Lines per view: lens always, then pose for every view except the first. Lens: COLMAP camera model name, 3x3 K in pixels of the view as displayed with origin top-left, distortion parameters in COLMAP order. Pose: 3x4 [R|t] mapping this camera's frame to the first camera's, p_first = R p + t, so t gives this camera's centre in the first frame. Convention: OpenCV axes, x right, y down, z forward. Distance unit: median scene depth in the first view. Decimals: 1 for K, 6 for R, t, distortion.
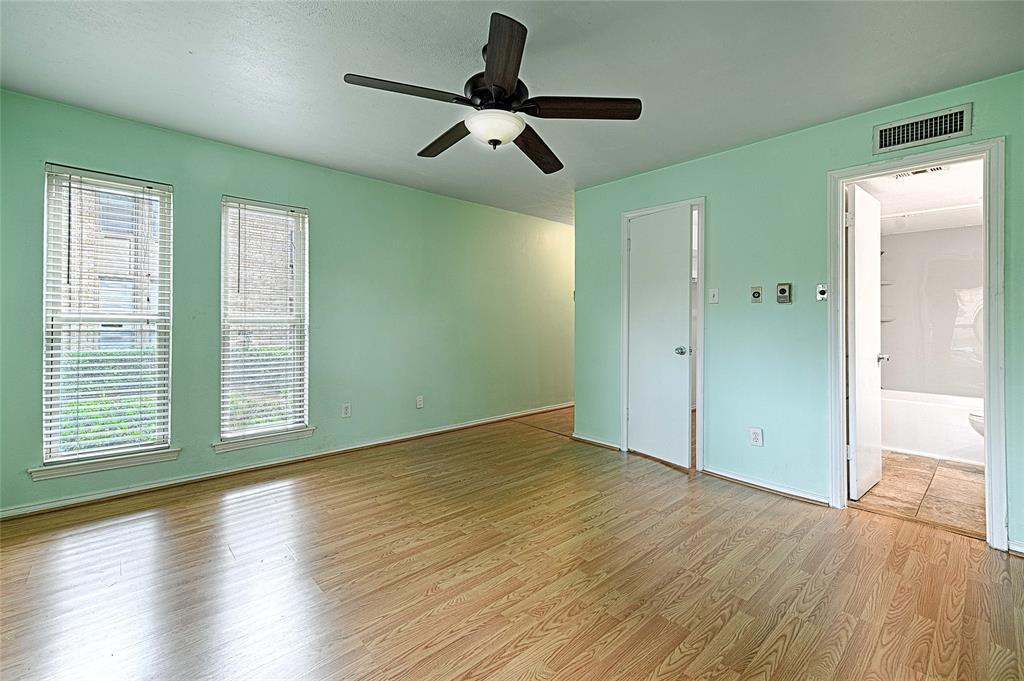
lens RADIAL K [[439.6, 0, 510.6], [0, 439.6, 307.5], [0, 0, 1]] dist [0.007814, -0.000319]
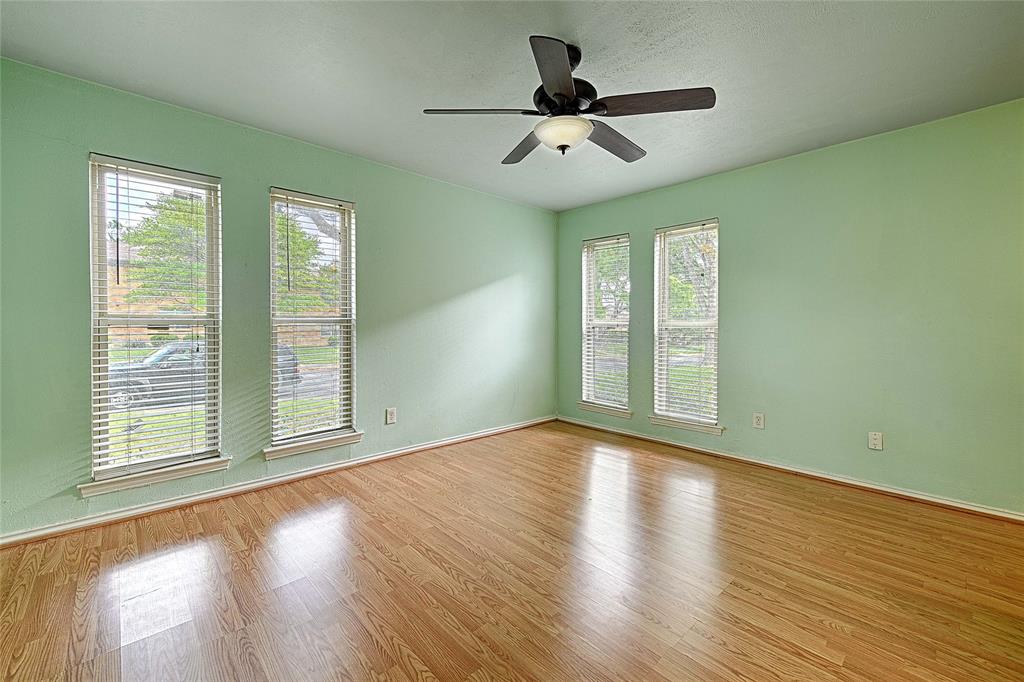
lens RADIAL K [[424.4, 0, 513.2], [0, 424.4, 319.5], [0, 0, 1]] dist [0.001040, -0.000496]
pose [[0.007897, -0.017323, -0.999819, 0.595019], [0.028229, 0.999455, -0.017093, 0.024198], [0.999570, -0.028089, 0.008382, 0.551081]]
